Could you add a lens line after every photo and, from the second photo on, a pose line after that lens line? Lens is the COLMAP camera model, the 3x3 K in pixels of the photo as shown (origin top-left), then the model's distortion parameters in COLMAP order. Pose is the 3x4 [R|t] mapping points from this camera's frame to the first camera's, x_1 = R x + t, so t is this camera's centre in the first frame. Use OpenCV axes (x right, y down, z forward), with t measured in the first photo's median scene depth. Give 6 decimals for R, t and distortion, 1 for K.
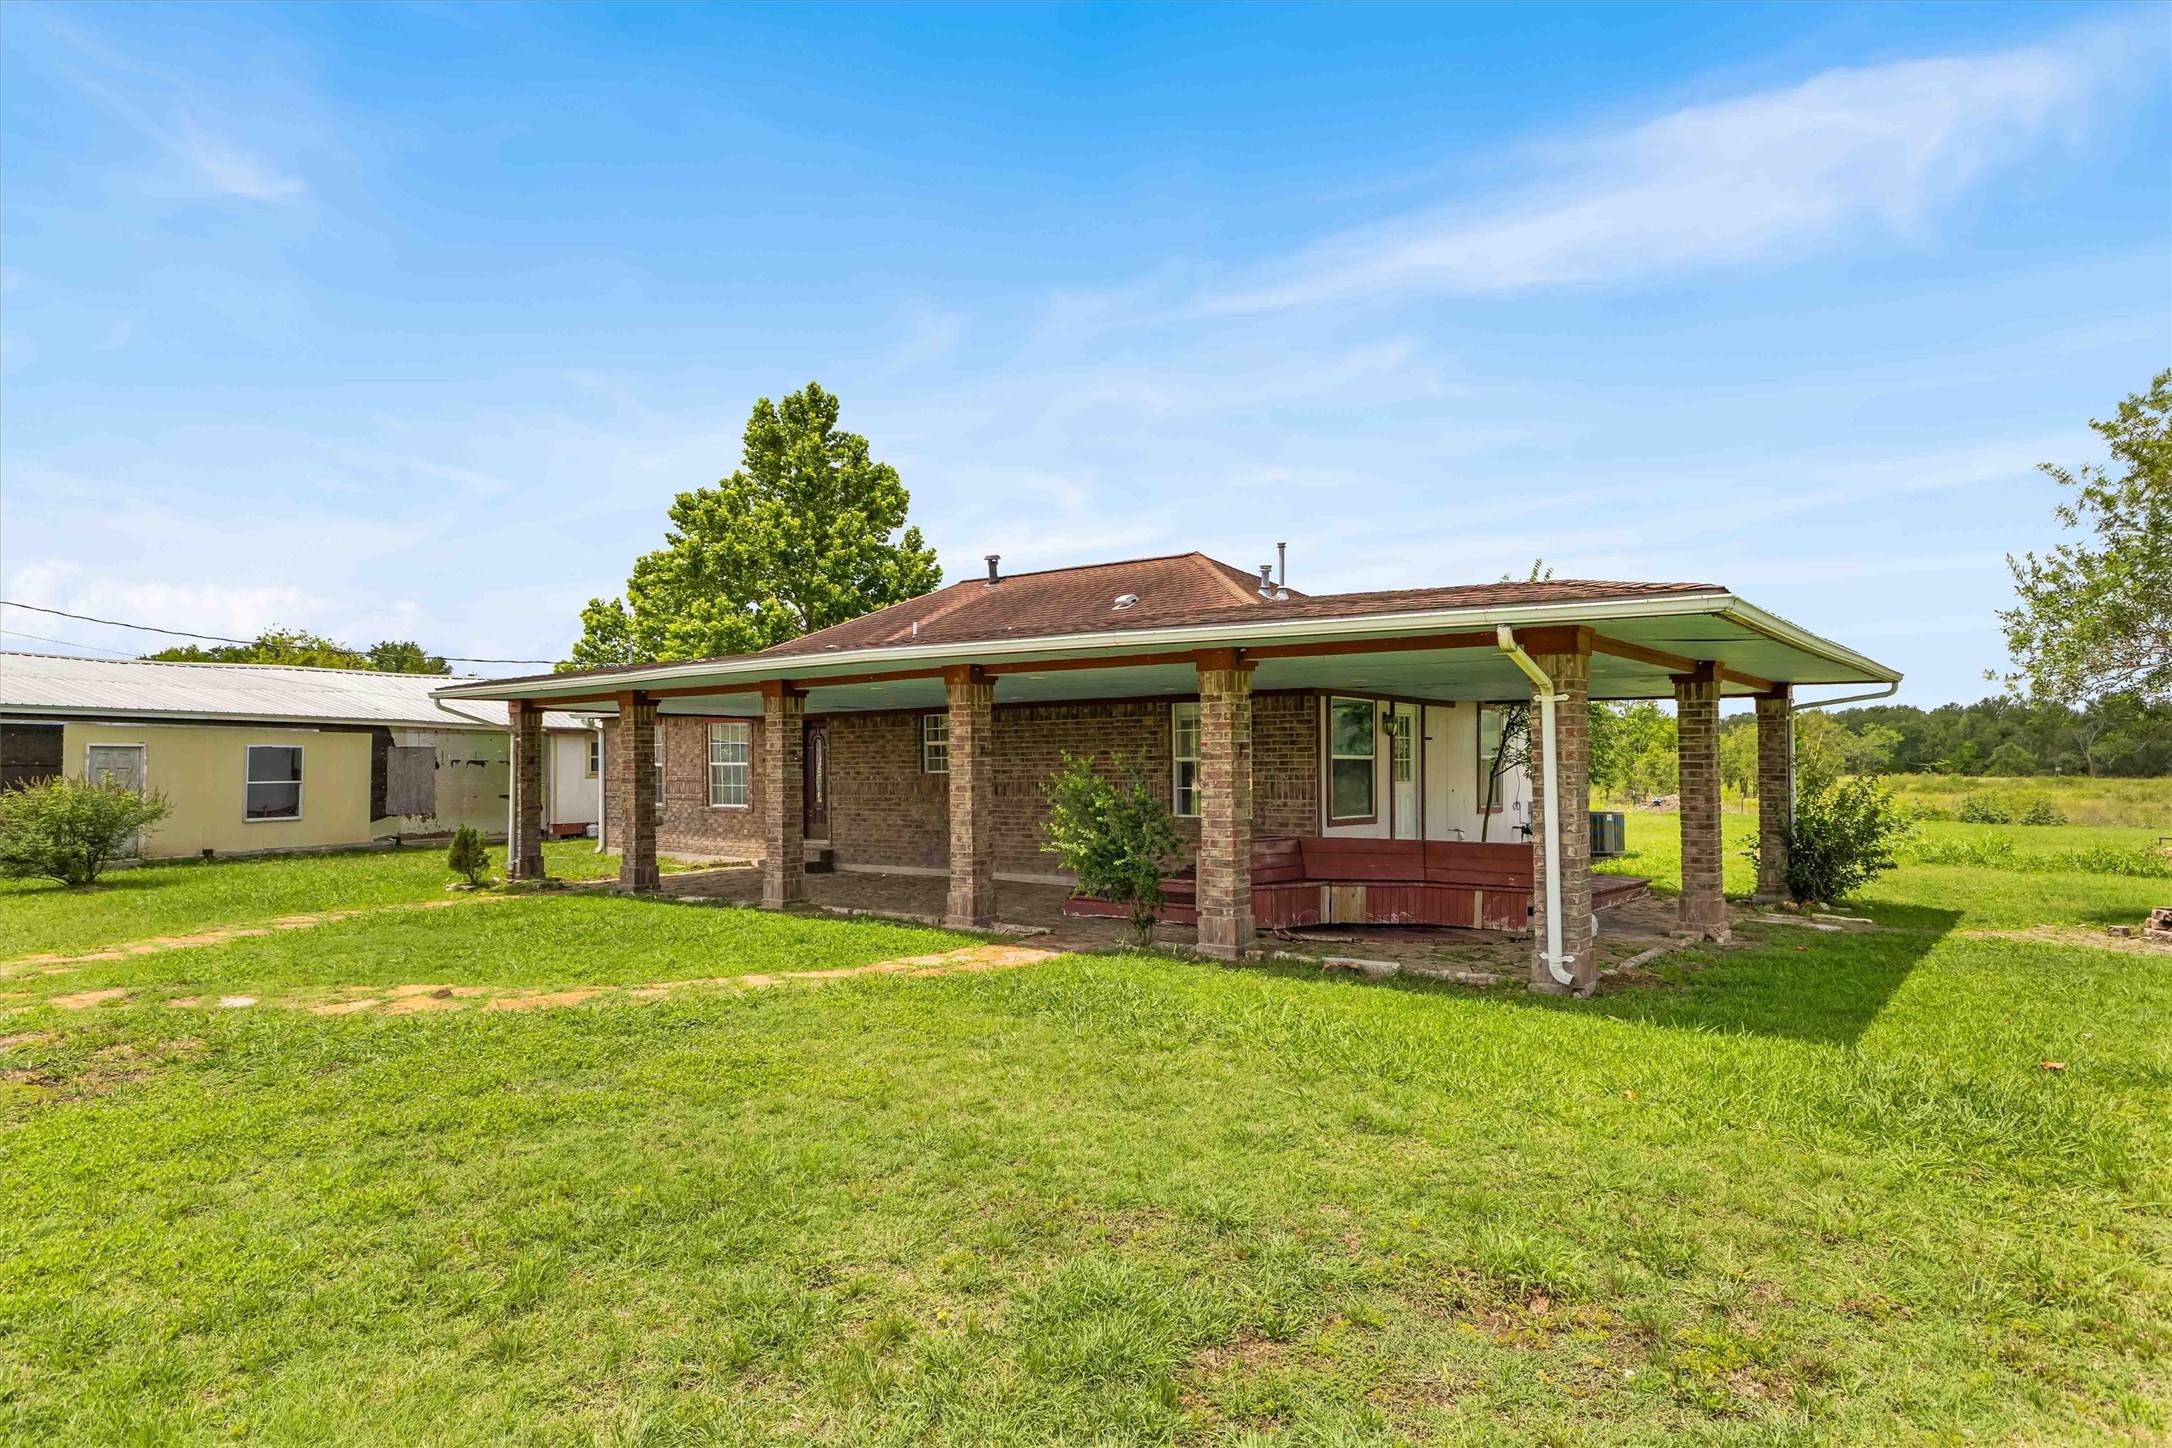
lens RADIAL K [[1207.5, 0, 1086.0], [0, 1207.5, 724.0], [0, 0, 1]] dist [-0.000961, -0.000771]
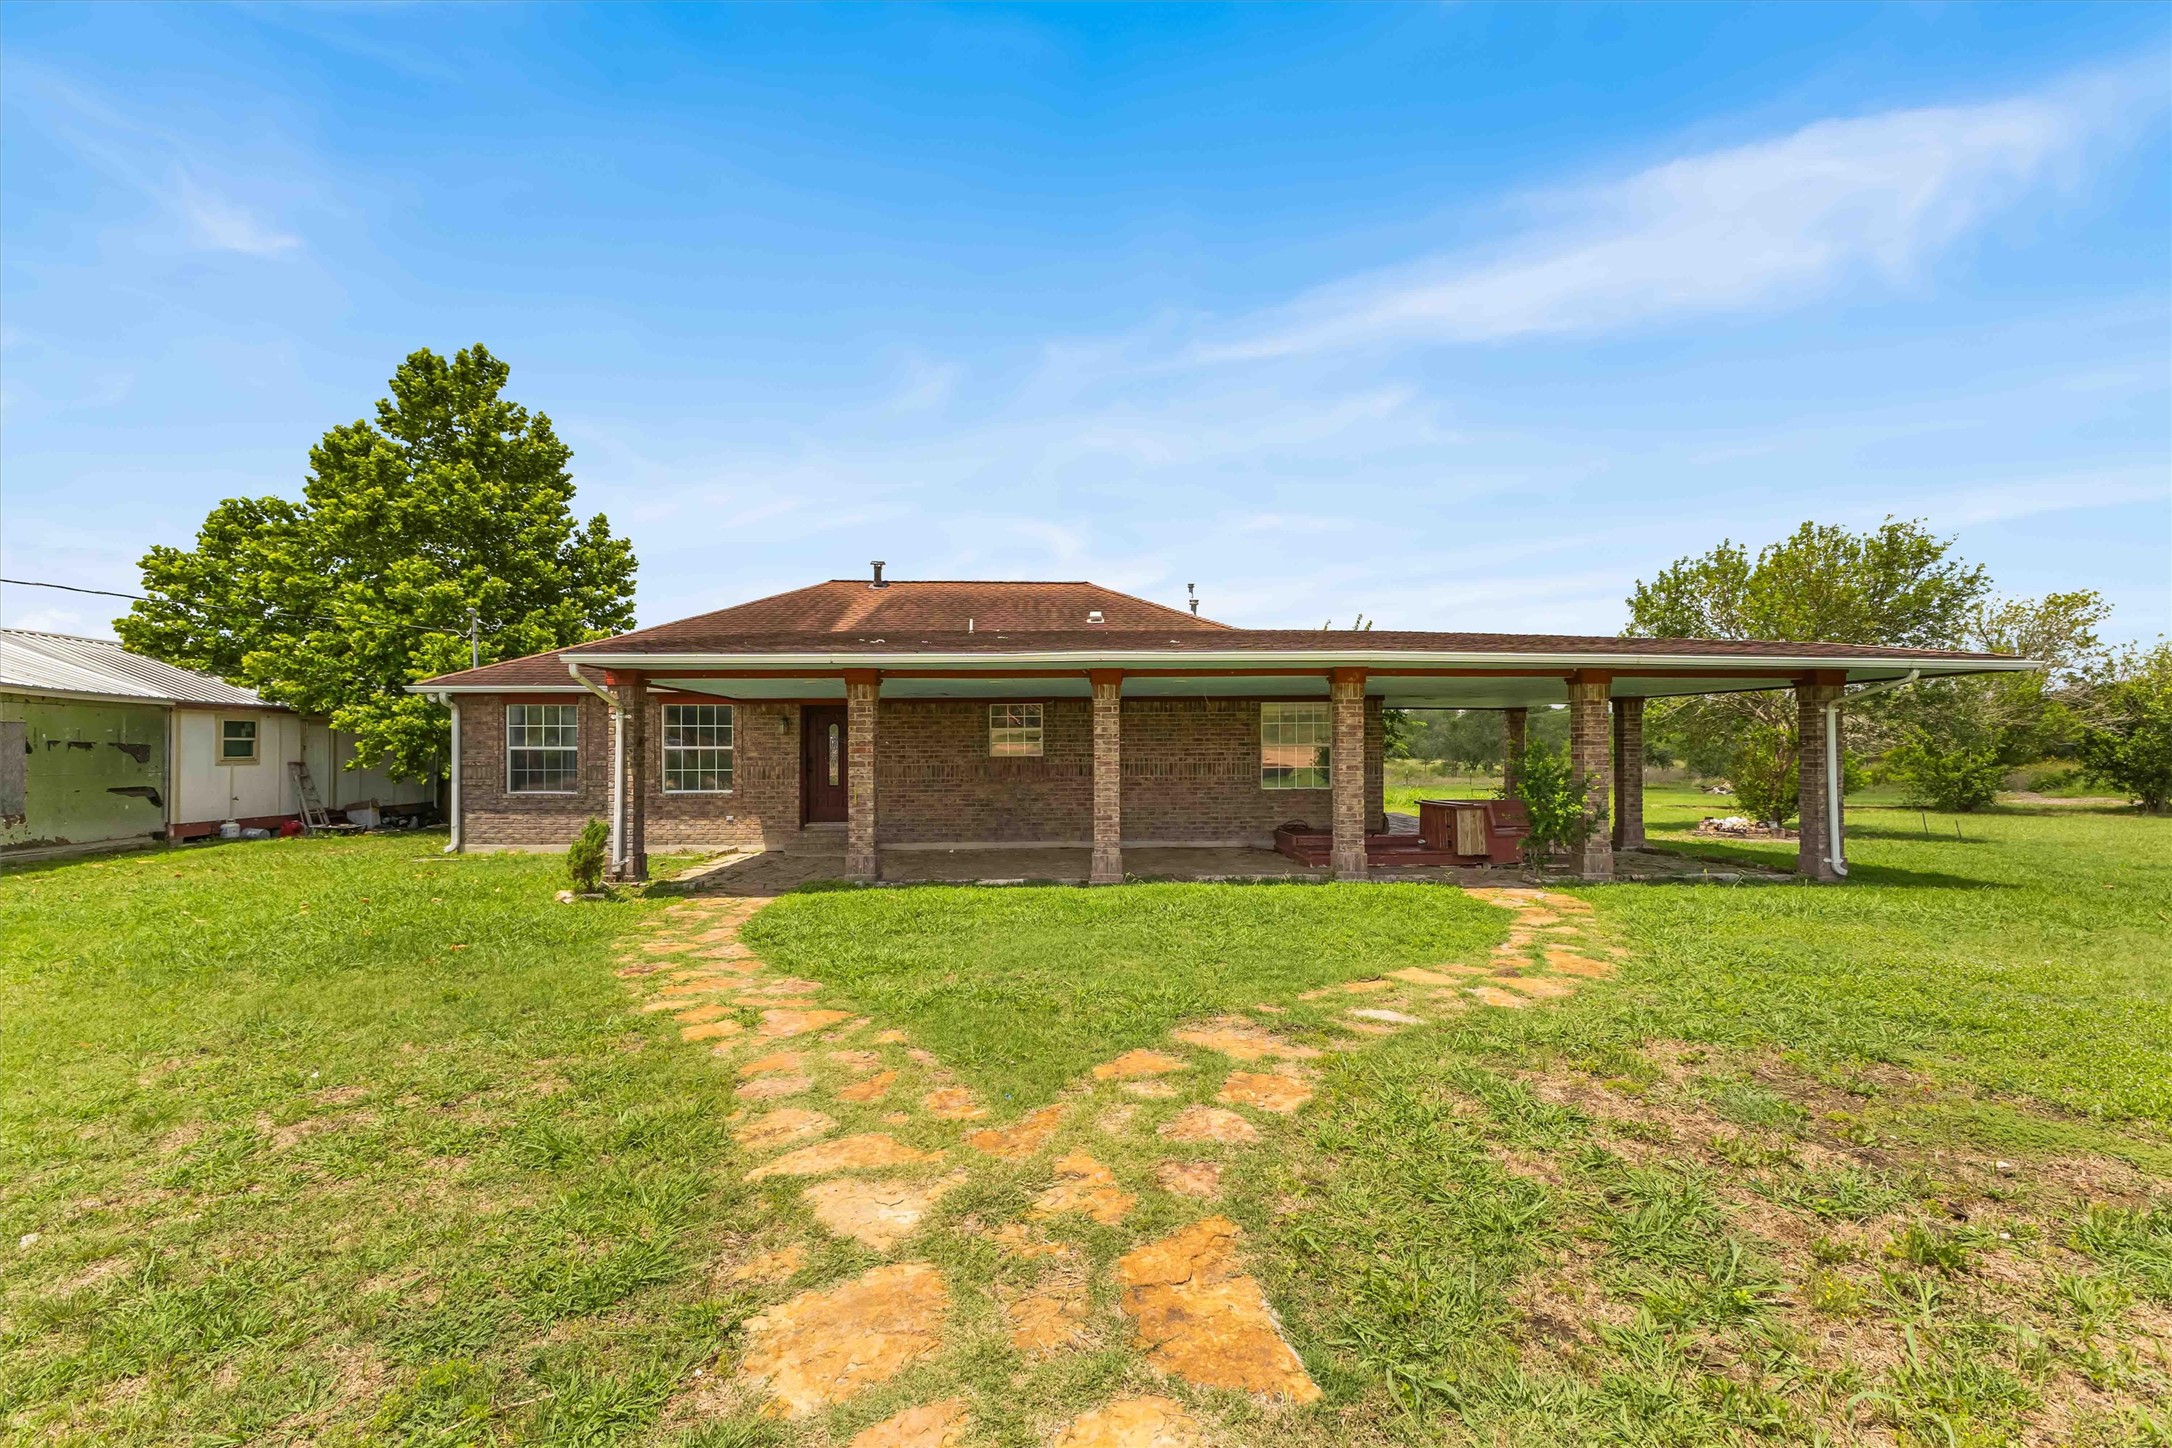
lens RADIAL K [[945.6, 0, 1074.0], [0, 945.6, 703.2], [0, 0, 1]] dist [0.003574, -0.001796]
pose [[0.790494, 0.033324, 0.611563, -0.583161], [-0.022363, 0.999423, -0.025554, 0.011831], [-0.612061, 0.006524, 0.790783, 0.257937]]
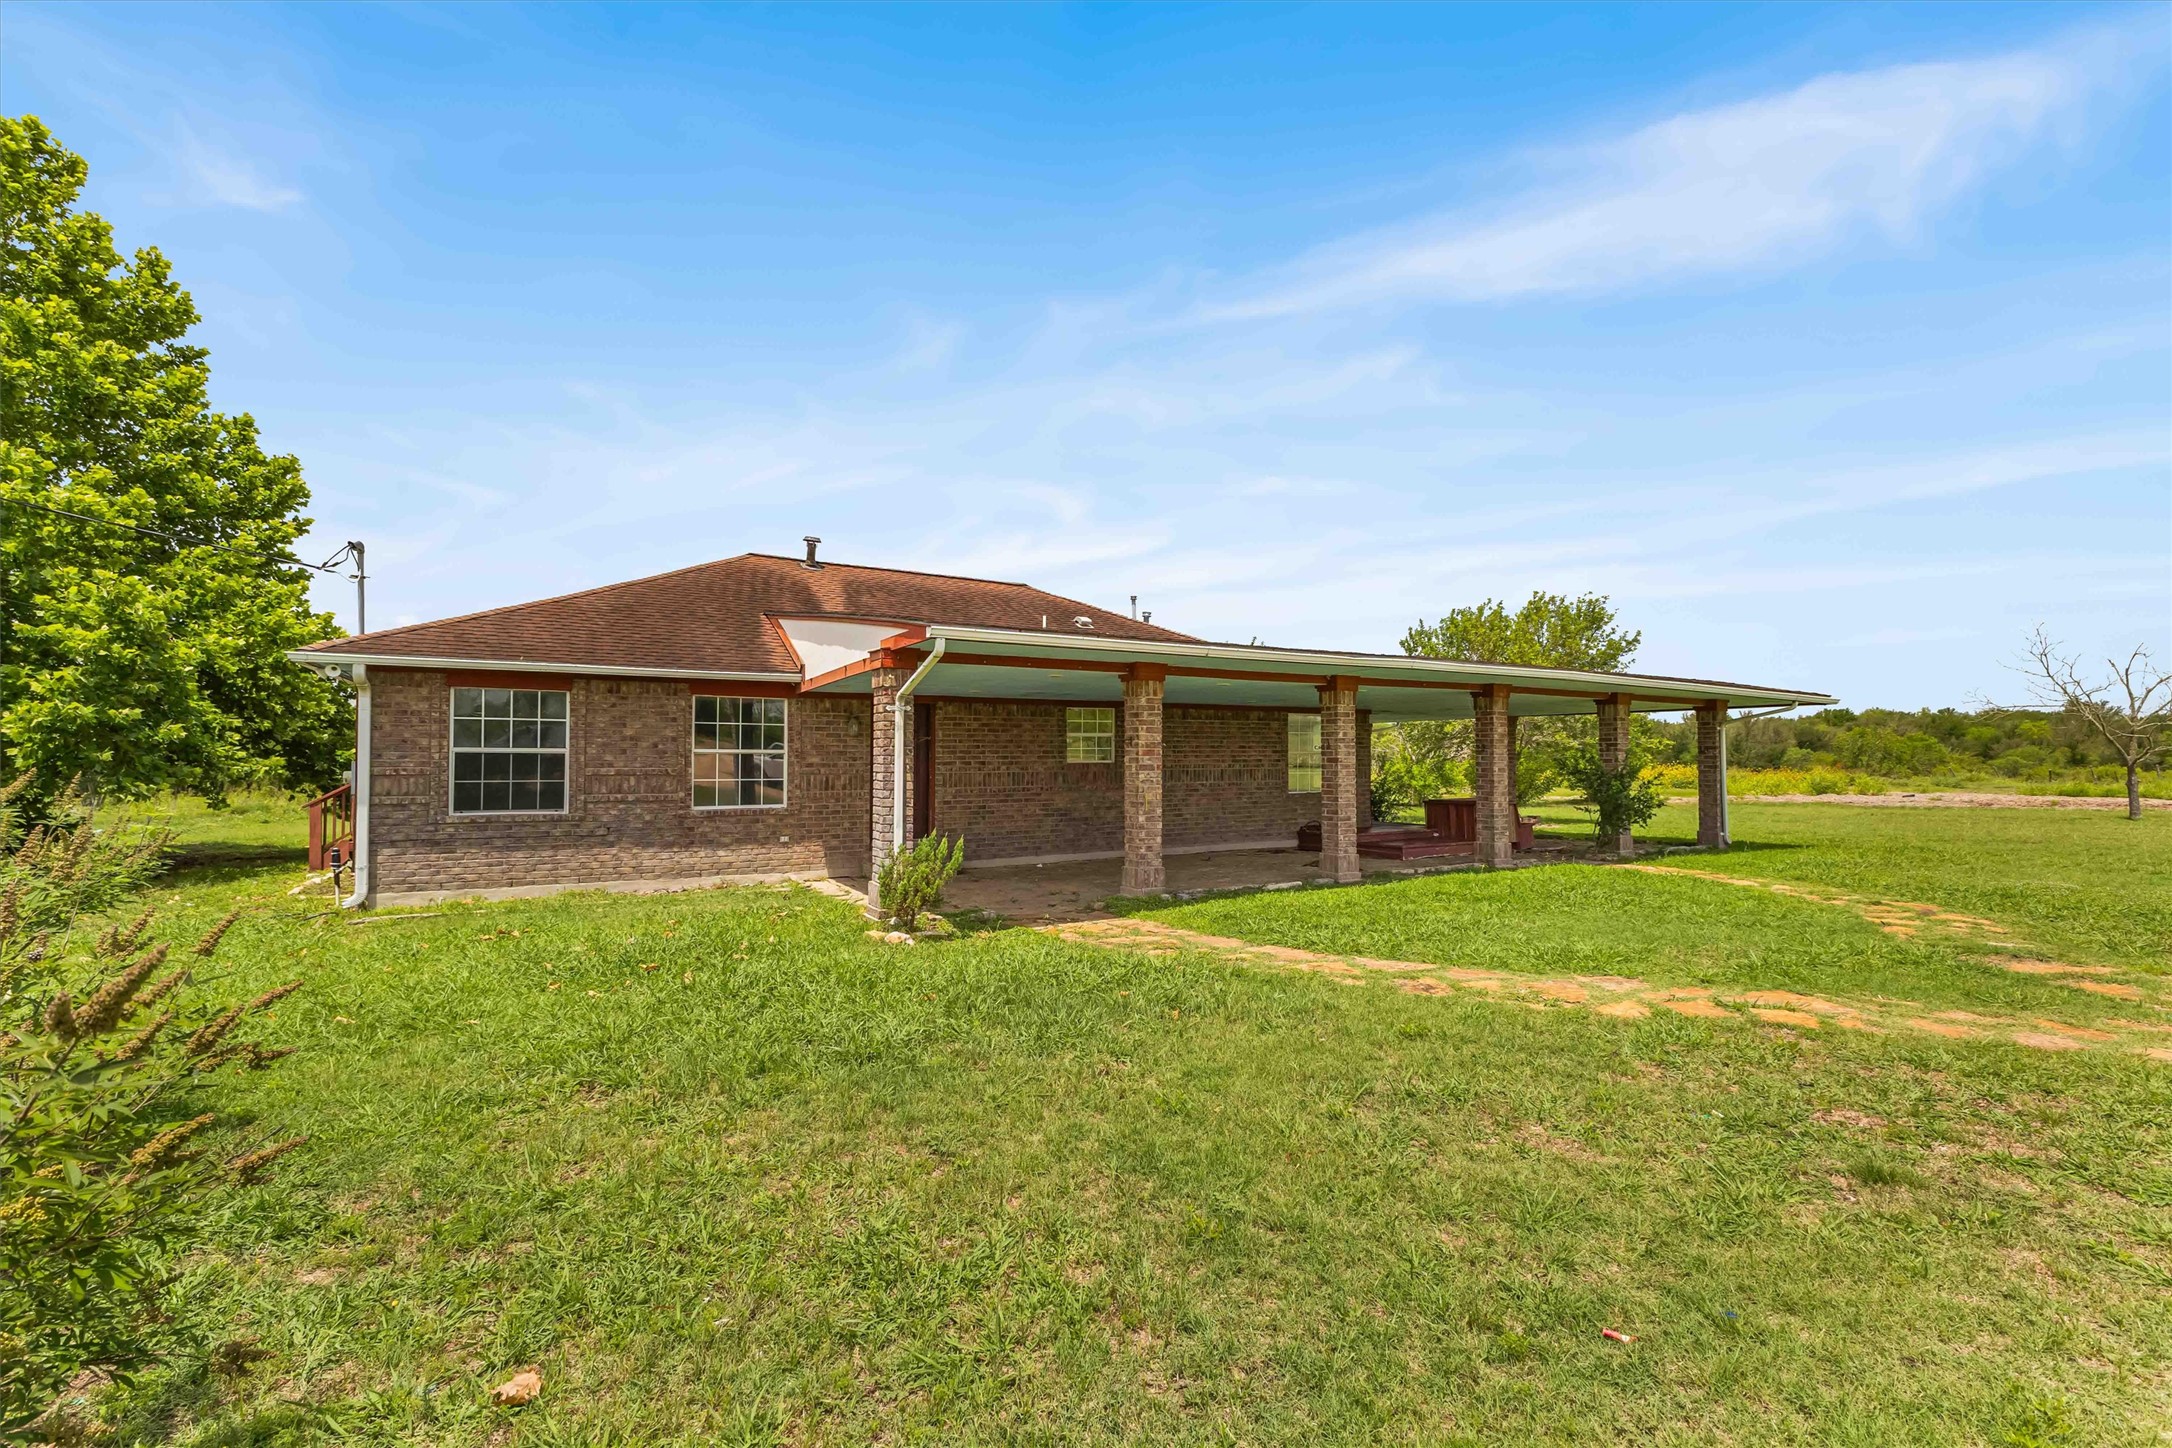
lens RADIAL K [[945.6, 0, 1074.0], [0, 945.6, 703.2], [0, 0, 1]] dist [0.003574, -0.001796]
pose [[0.384310, 0.063830, 0.920995, -0.853138], [-0.030666, 0.997939, -0.056367, 0.033890], [-0.922695, -0.006581, 0.385476, 0.656436]]
